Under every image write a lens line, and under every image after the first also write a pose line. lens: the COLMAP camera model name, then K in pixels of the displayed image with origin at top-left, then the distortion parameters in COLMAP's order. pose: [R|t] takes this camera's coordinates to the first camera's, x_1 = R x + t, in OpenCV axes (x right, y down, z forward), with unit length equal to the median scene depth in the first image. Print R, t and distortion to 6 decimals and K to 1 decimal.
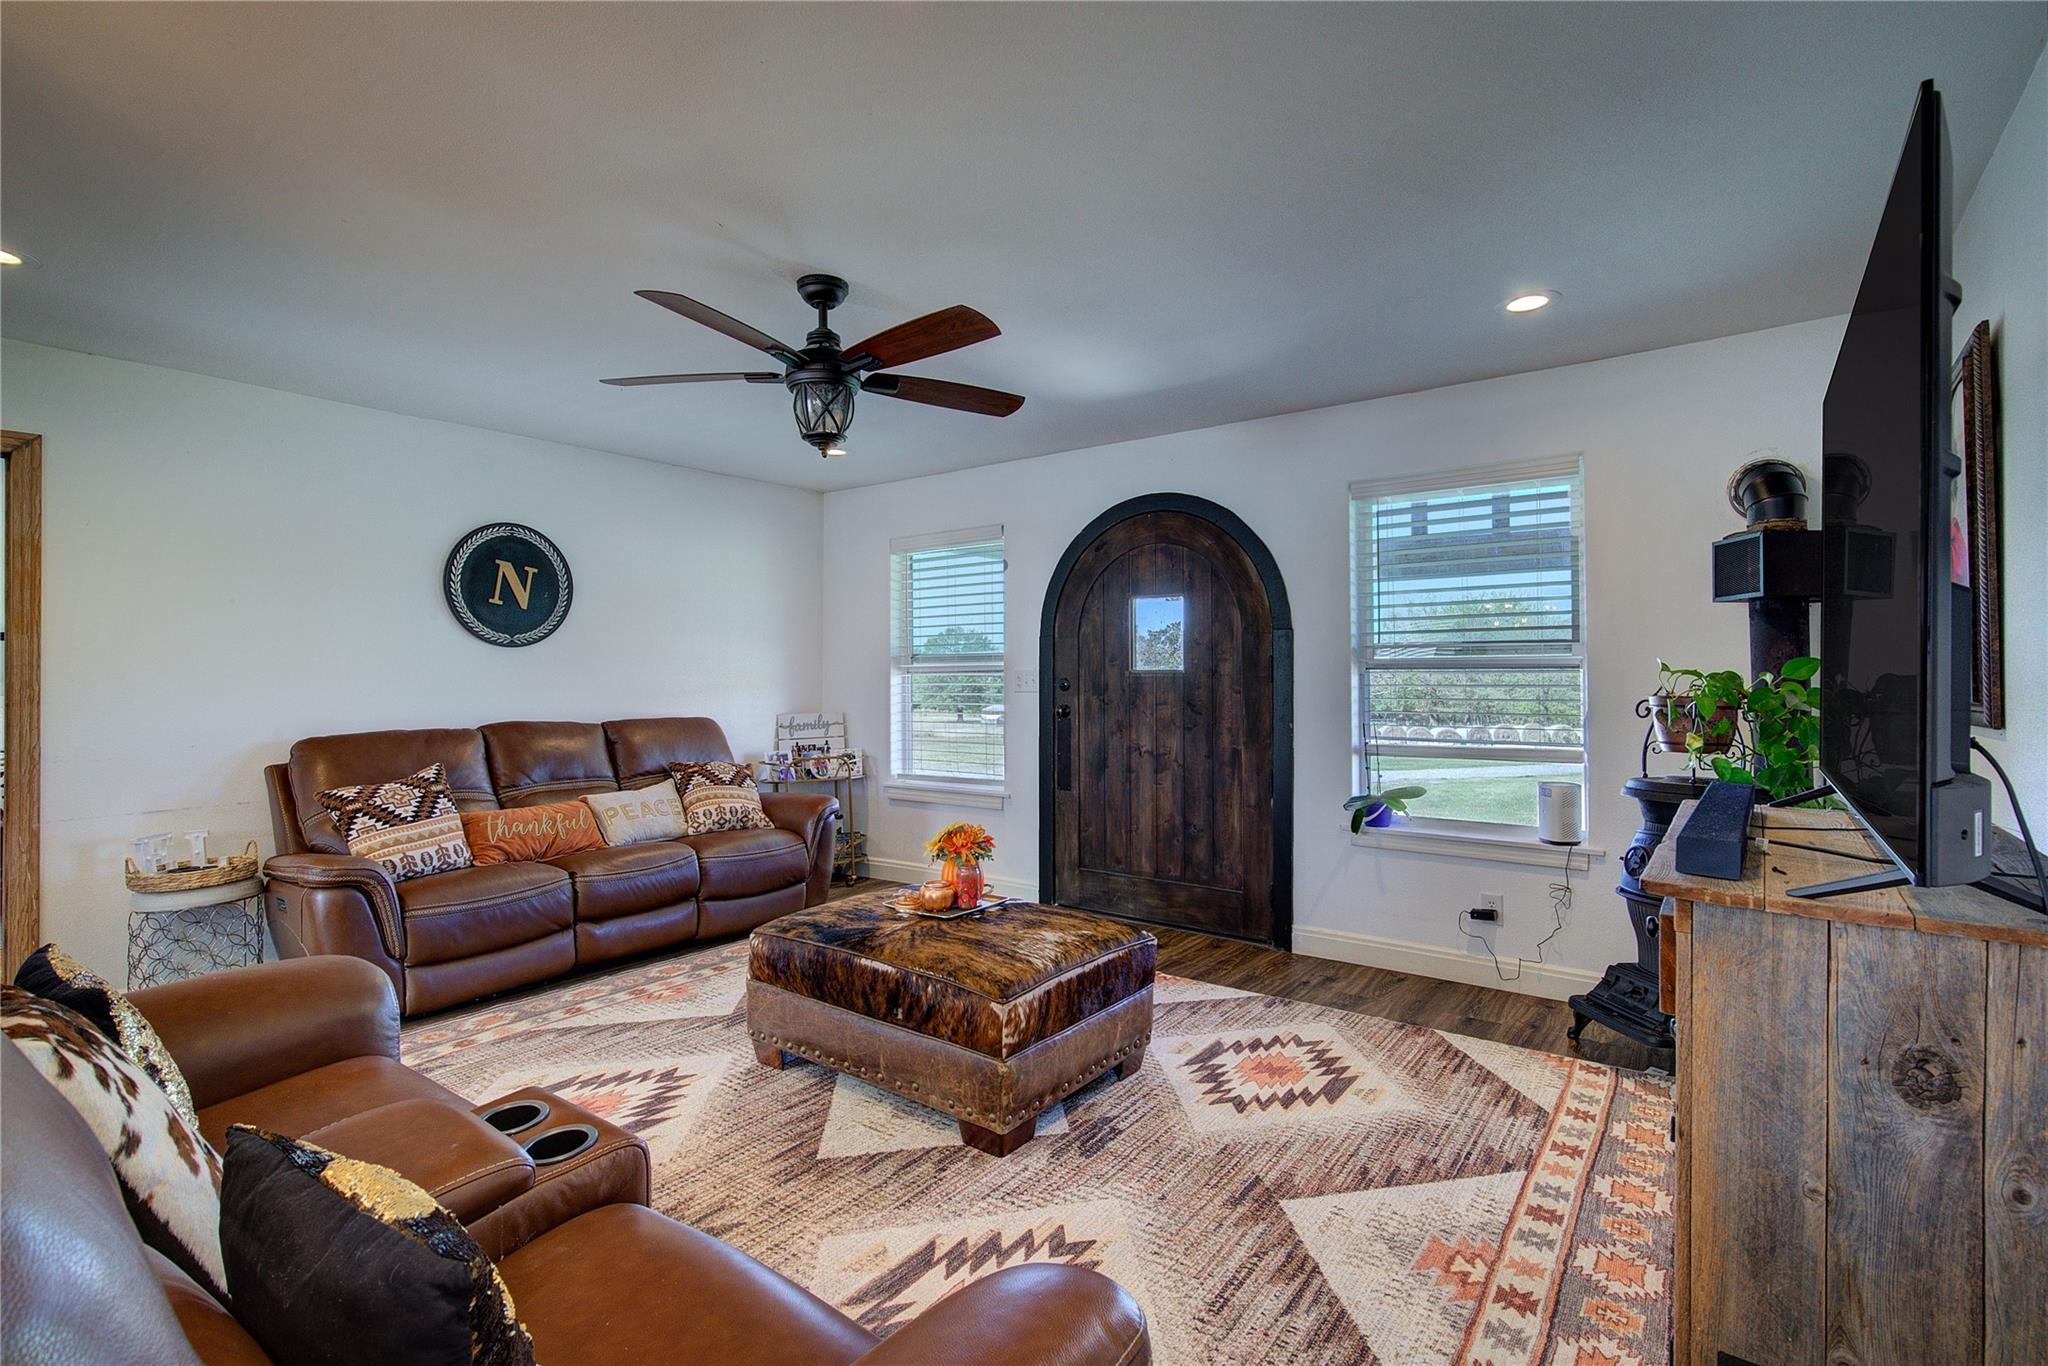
lens RADIAL K [[927.6, 0, 1094.4], [0, 927.6, 671.3], [0, 0, 1]] dist [-0.003117, 0.001182]
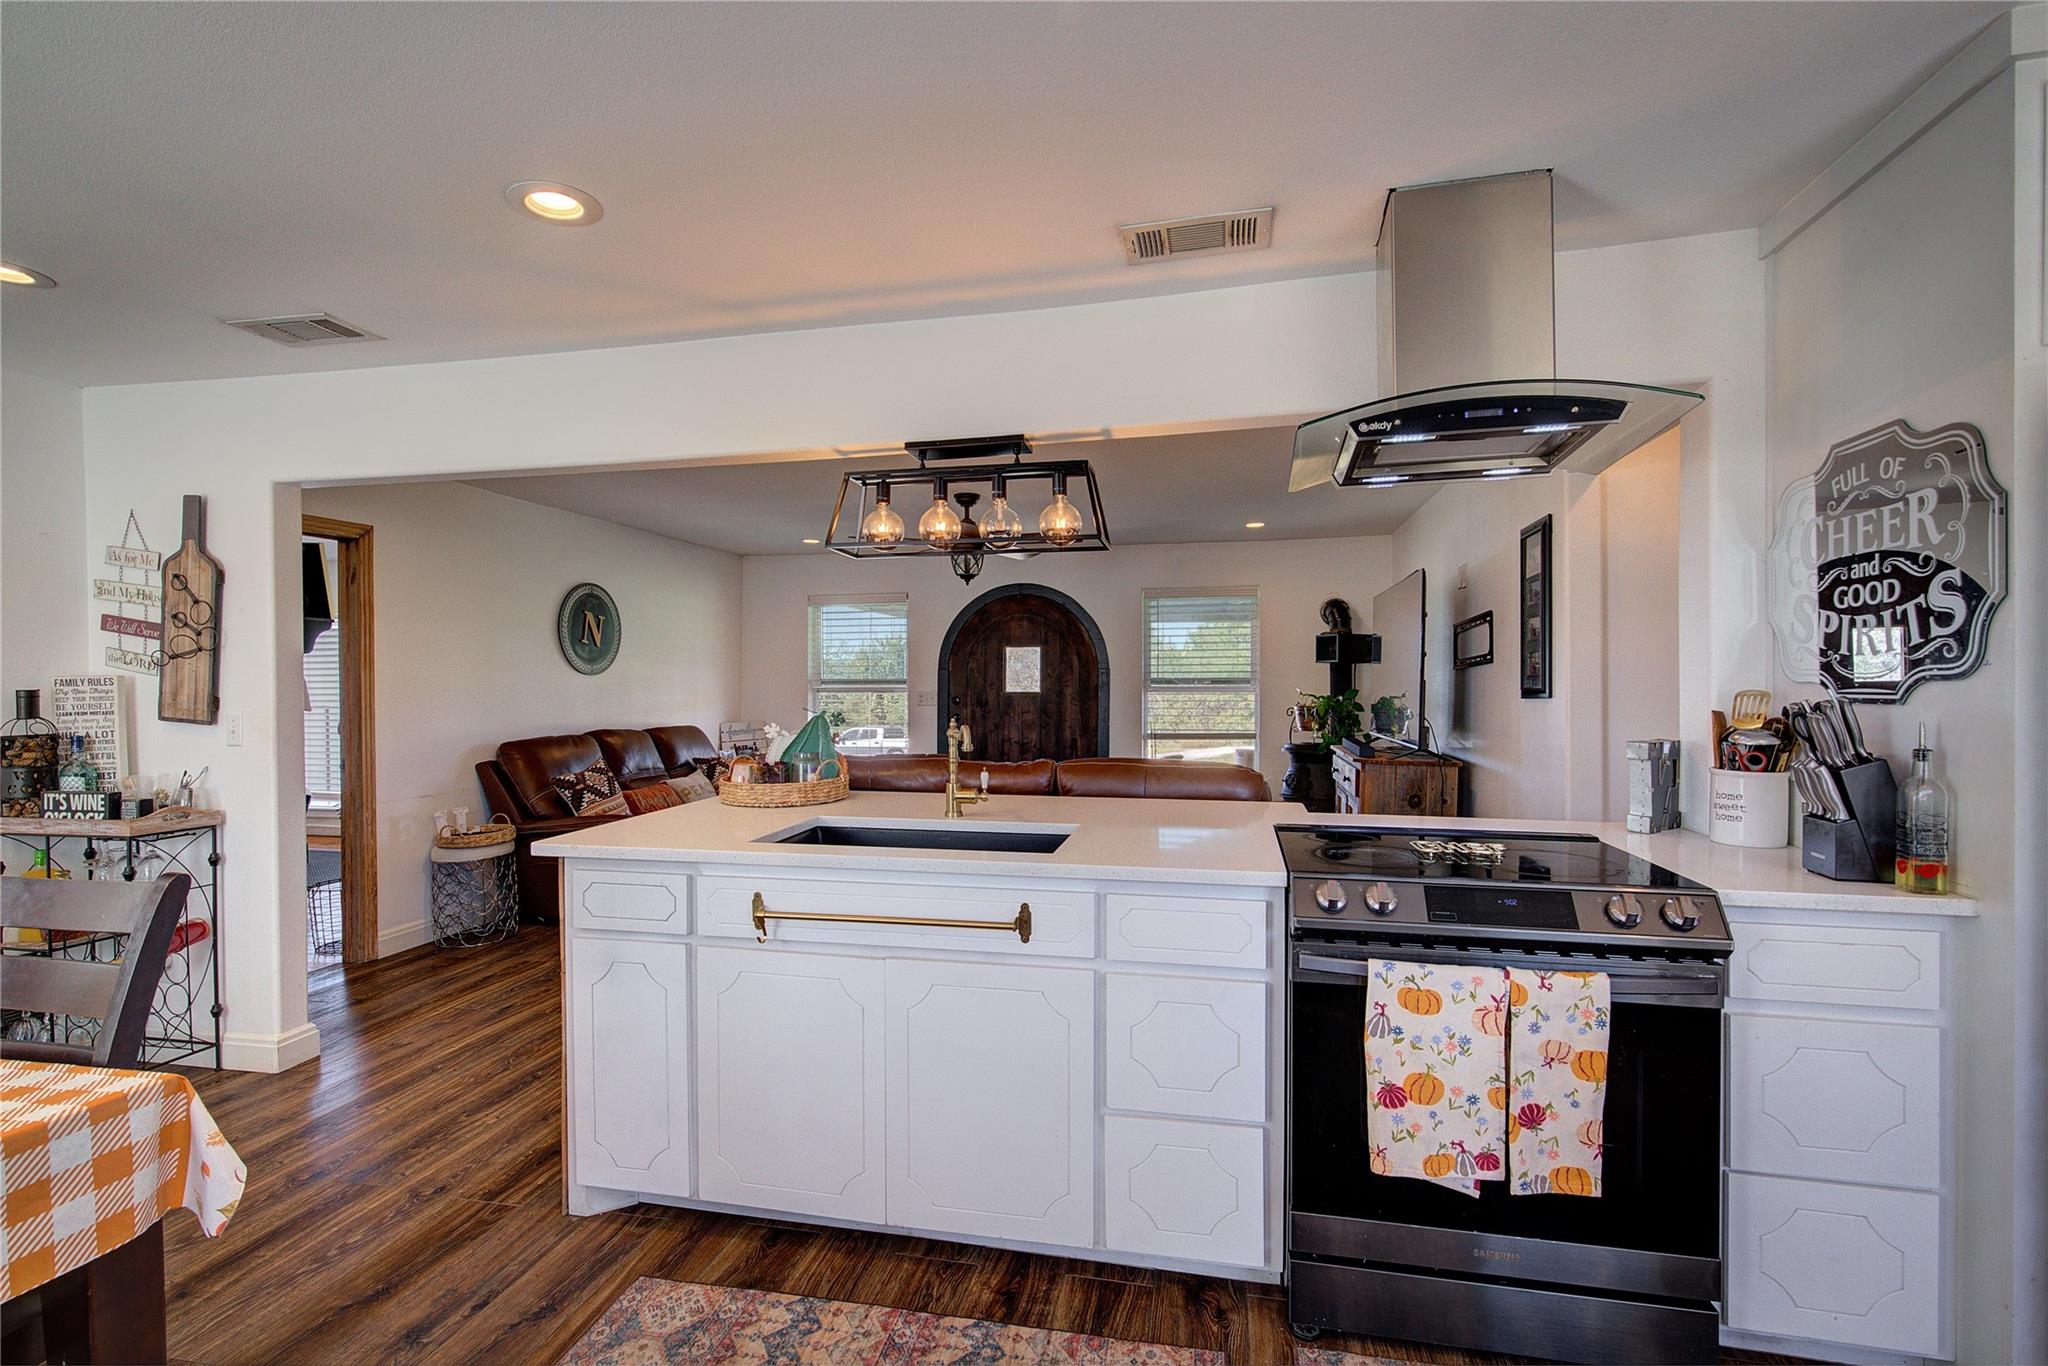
lens RADIAL K [[927.6, 0, 1070.6], [0, 927.6, 694.0], [0, 0, 1]] dist [-0.003117, 0.001182]
pose [[0.901272, -0.000815, 0.433253, -0.585346], [-0.005275, 0.999903, 0.012853, -0.019367], [-0.433222, -0.013869, 0.901181, -0.527202]]
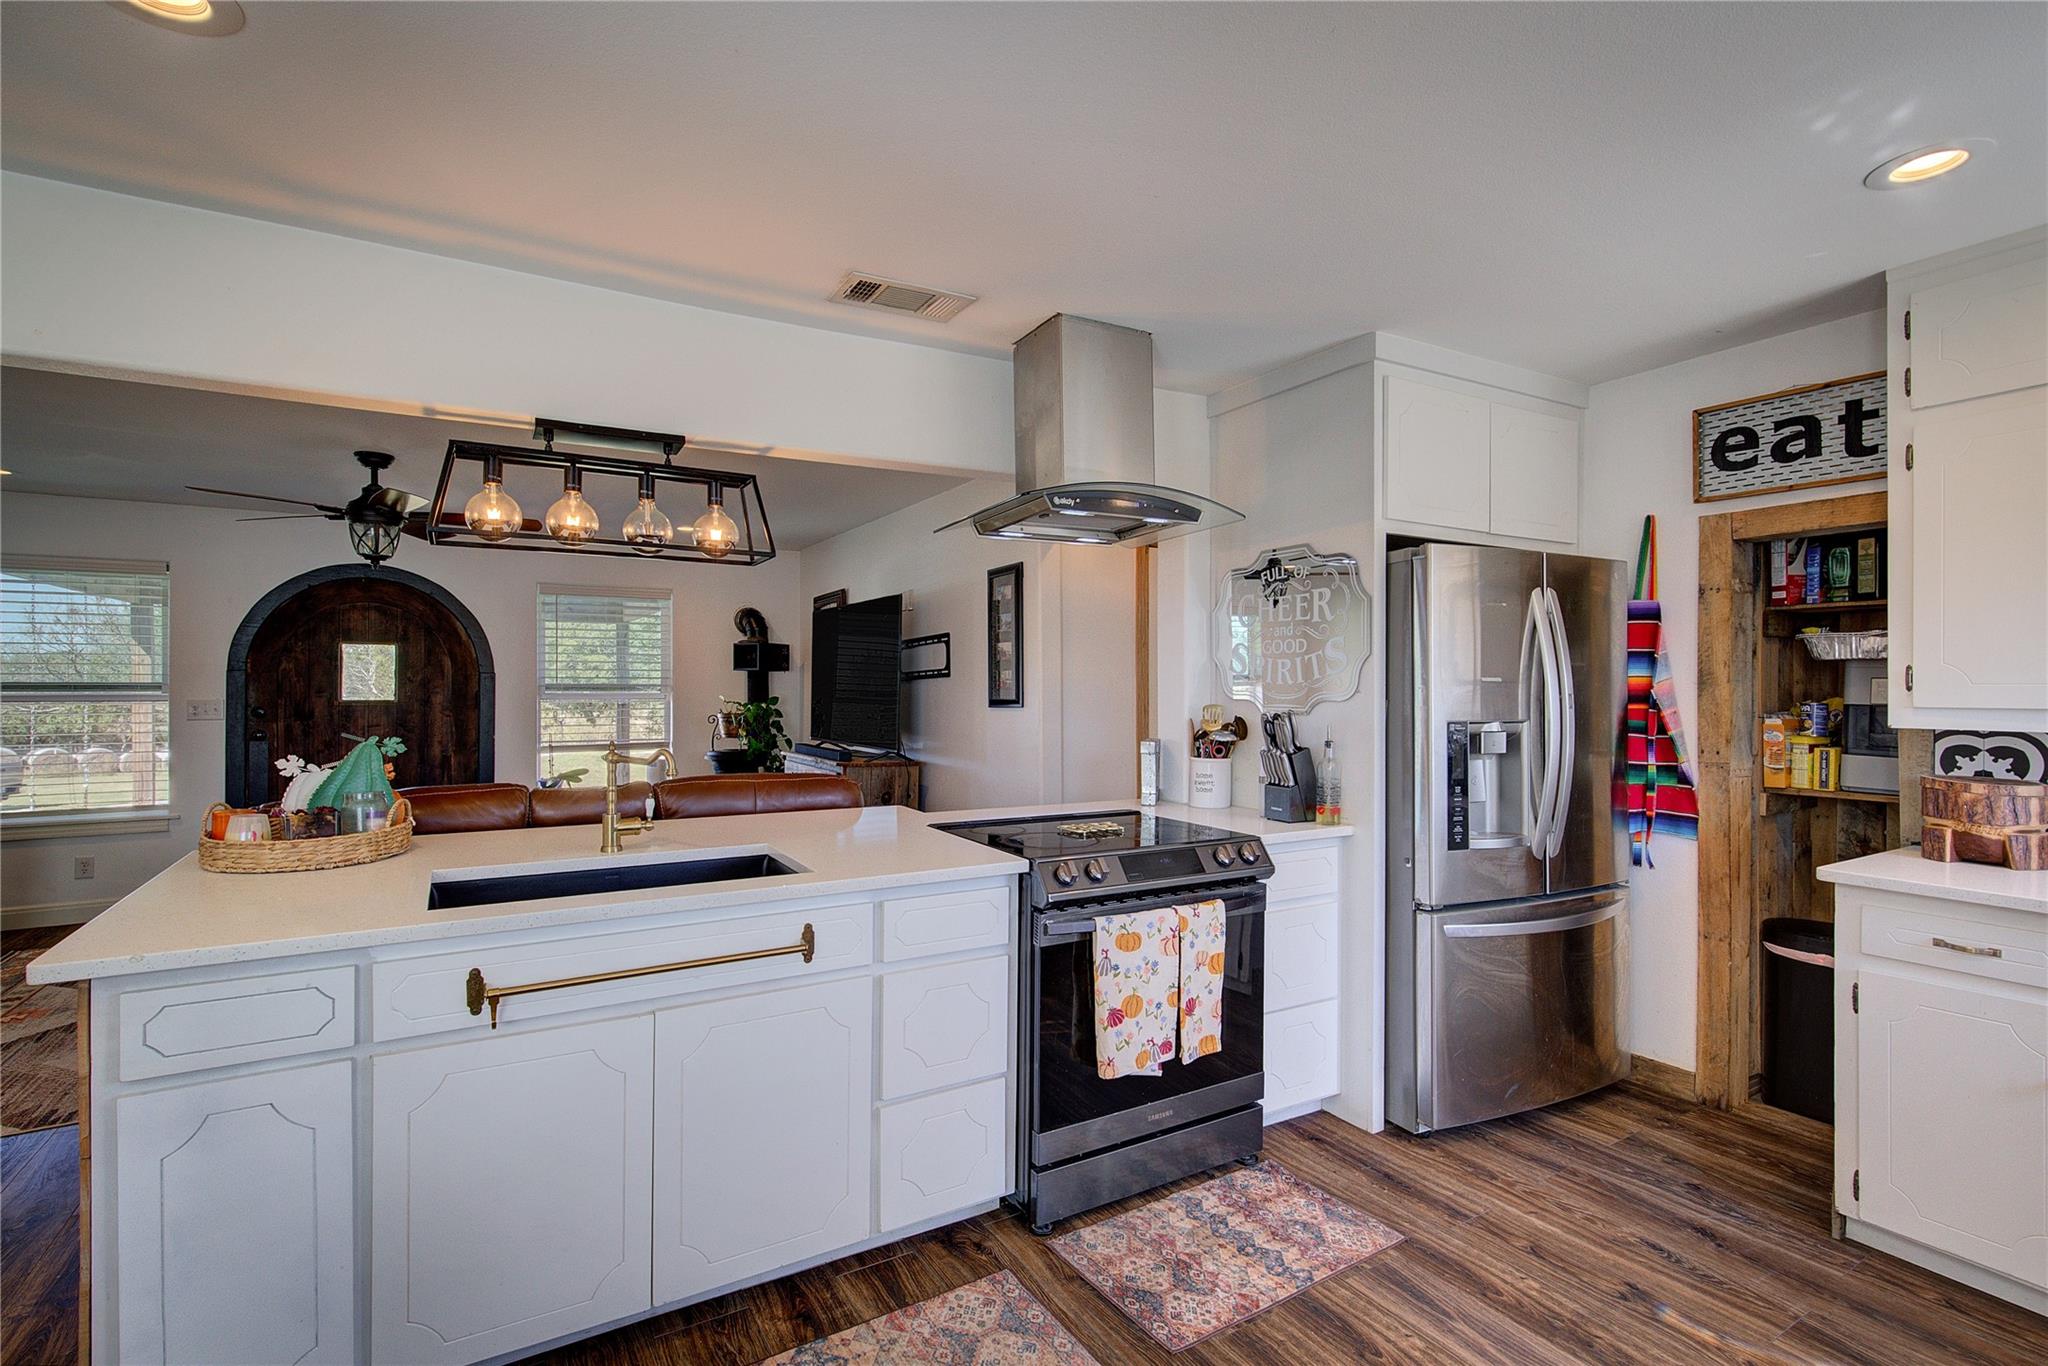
lens RADIAL K [[927.6, 0, 1033.4], [0, 927.6, 693.3], [0, 0, 1]] dist [-0.003117, 0.001182]
pose [[0.374203, -0.000726, 0.927346, -0.819402], [-0.011501, 0.999919, 0.005424, -0.029677], [-0.927275, -0.012695, 0.374165, -0.364160]]
